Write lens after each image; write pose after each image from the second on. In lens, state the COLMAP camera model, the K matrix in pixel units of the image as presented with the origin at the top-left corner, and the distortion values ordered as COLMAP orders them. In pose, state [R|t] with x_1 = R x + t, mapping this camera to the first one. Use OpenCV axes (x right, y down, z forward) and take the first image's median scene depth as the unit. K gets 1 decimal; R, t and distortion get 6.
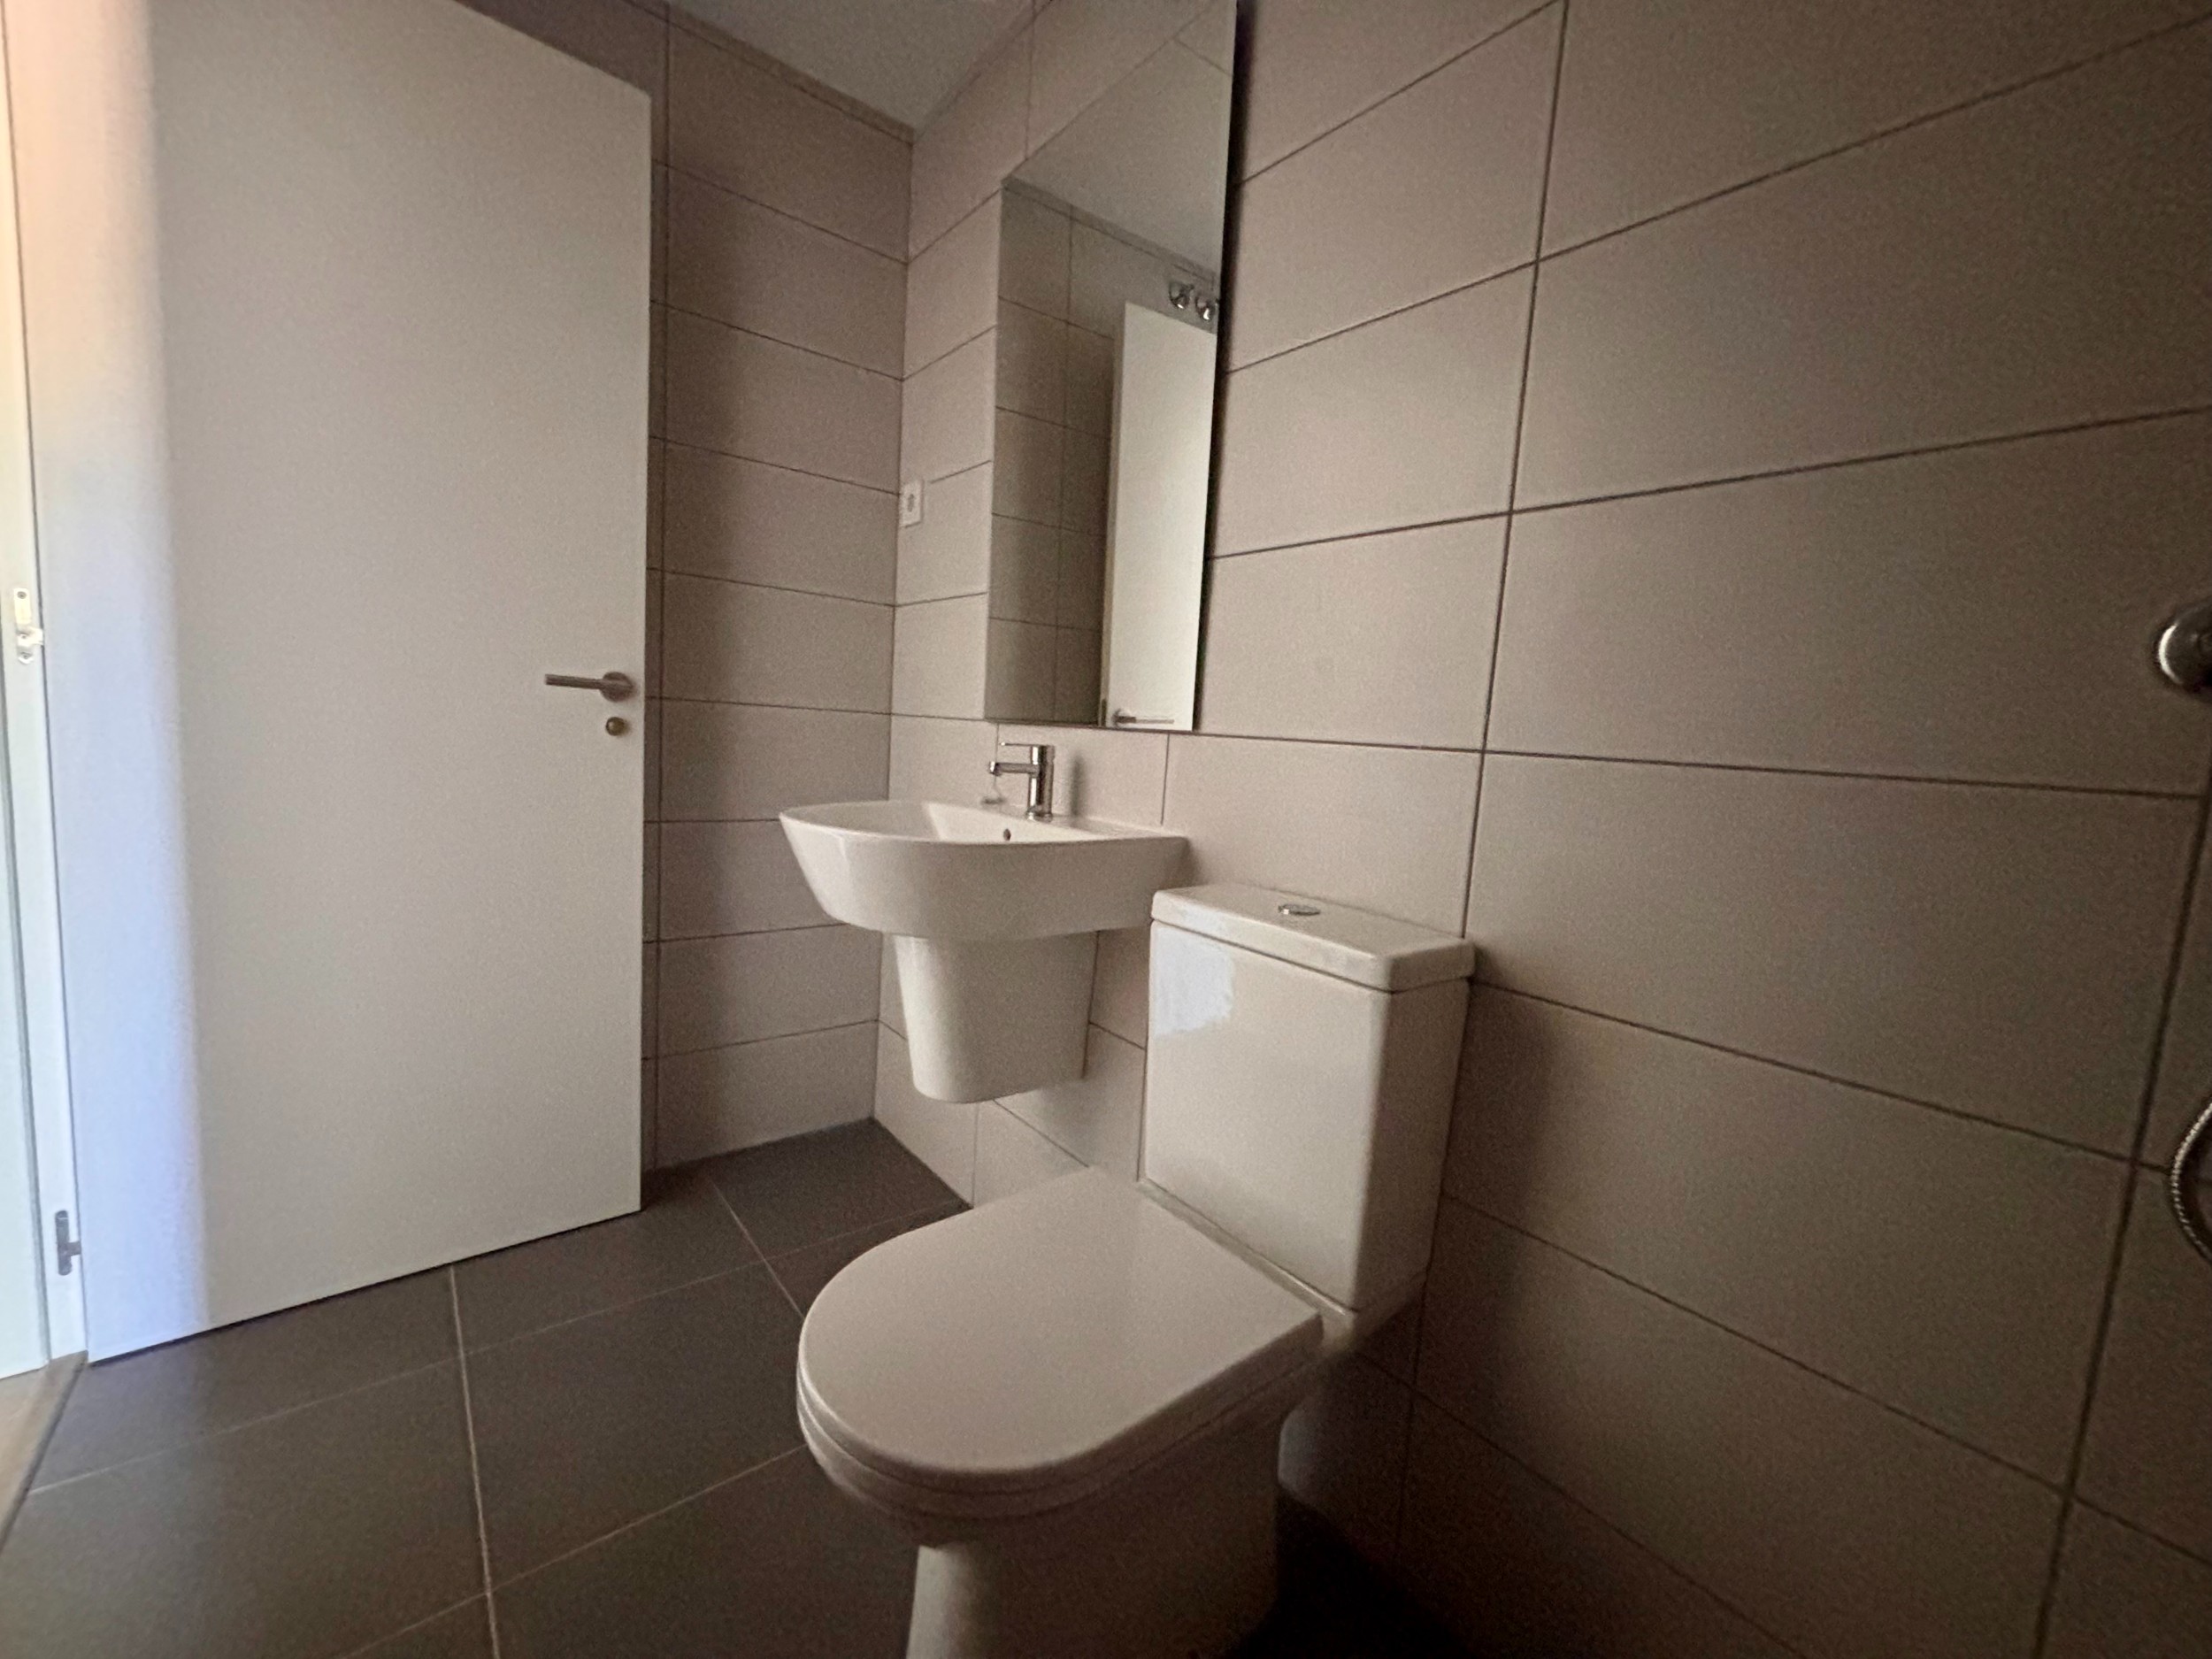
lens RADIAL K [[897.7, 0, 1093.6], [0, 897.7, 828.7], [0, 0, 1]] dist [0.030721, -0.013972]
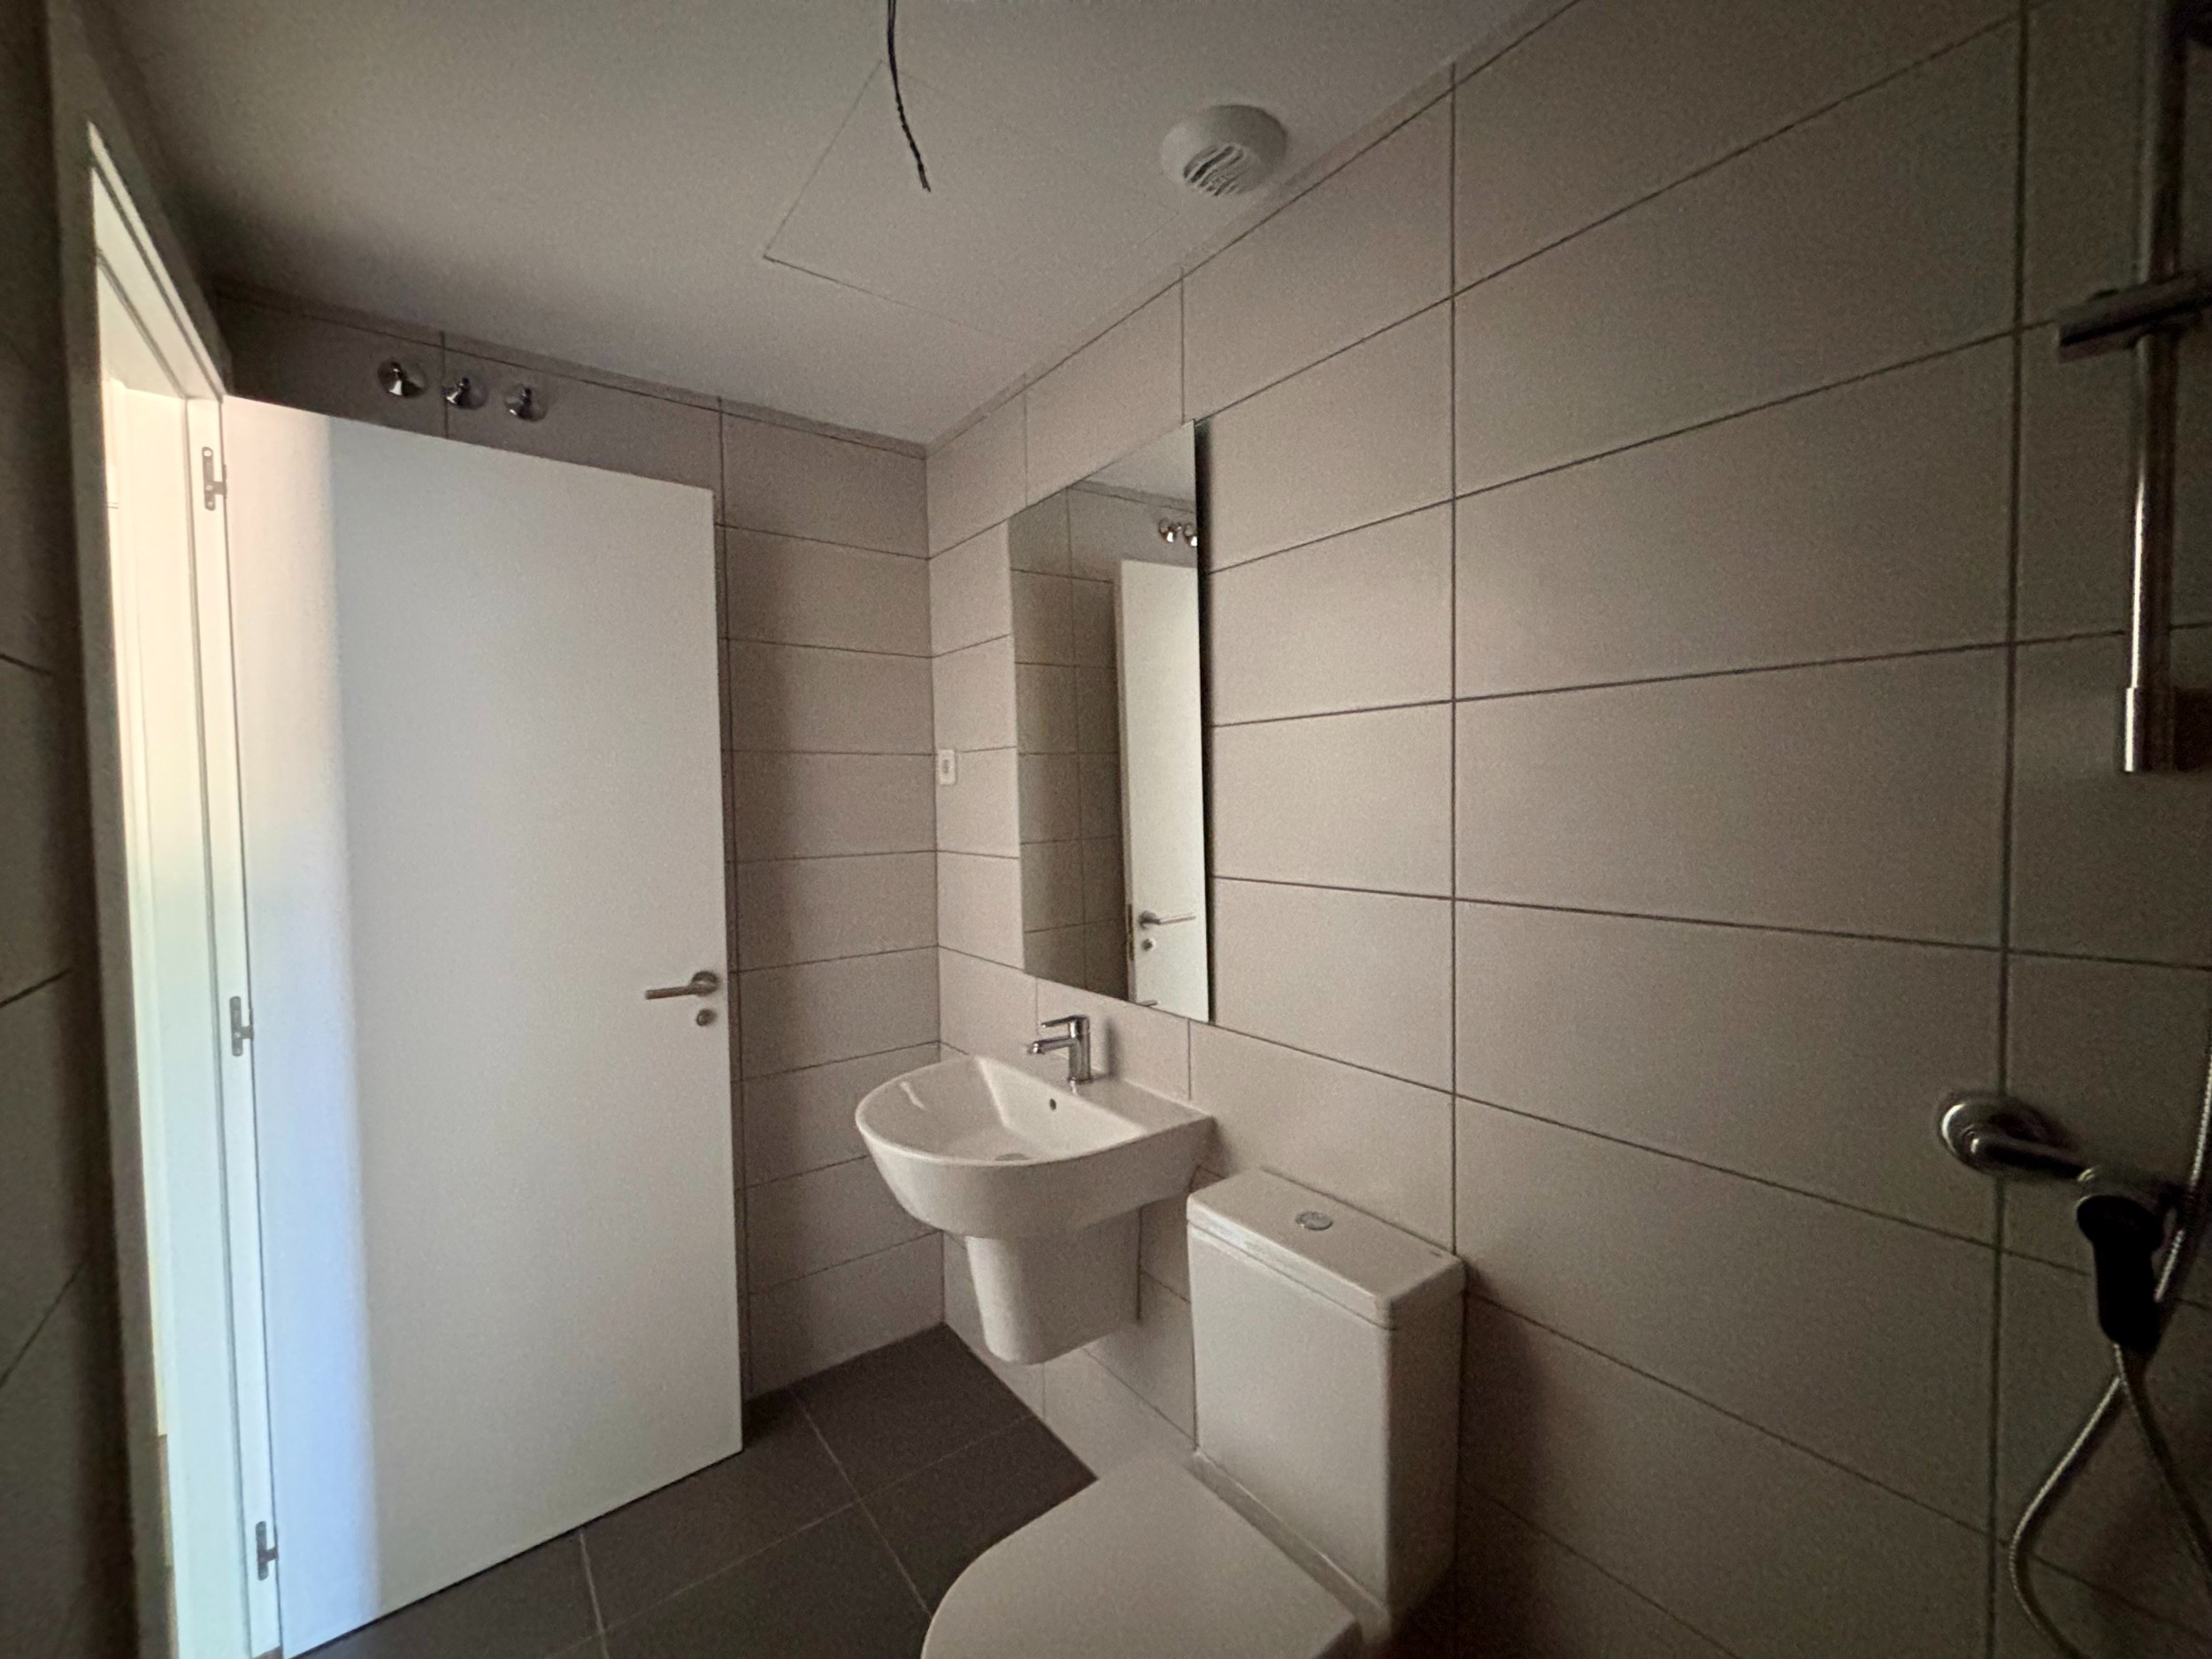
lens RADIAL K [[880.2, 0, 1106.0], [0, 880.2, 829.5], [0, 0, 1]] dist [0.000066, -0.002888]
pose [[0.996838, -0.076955, -0.019786, 0.017719], [0.075187, 0.994086, -0.078363, -0.238056], [0.025700, 0.076628, 0.996729, -0.117883]]
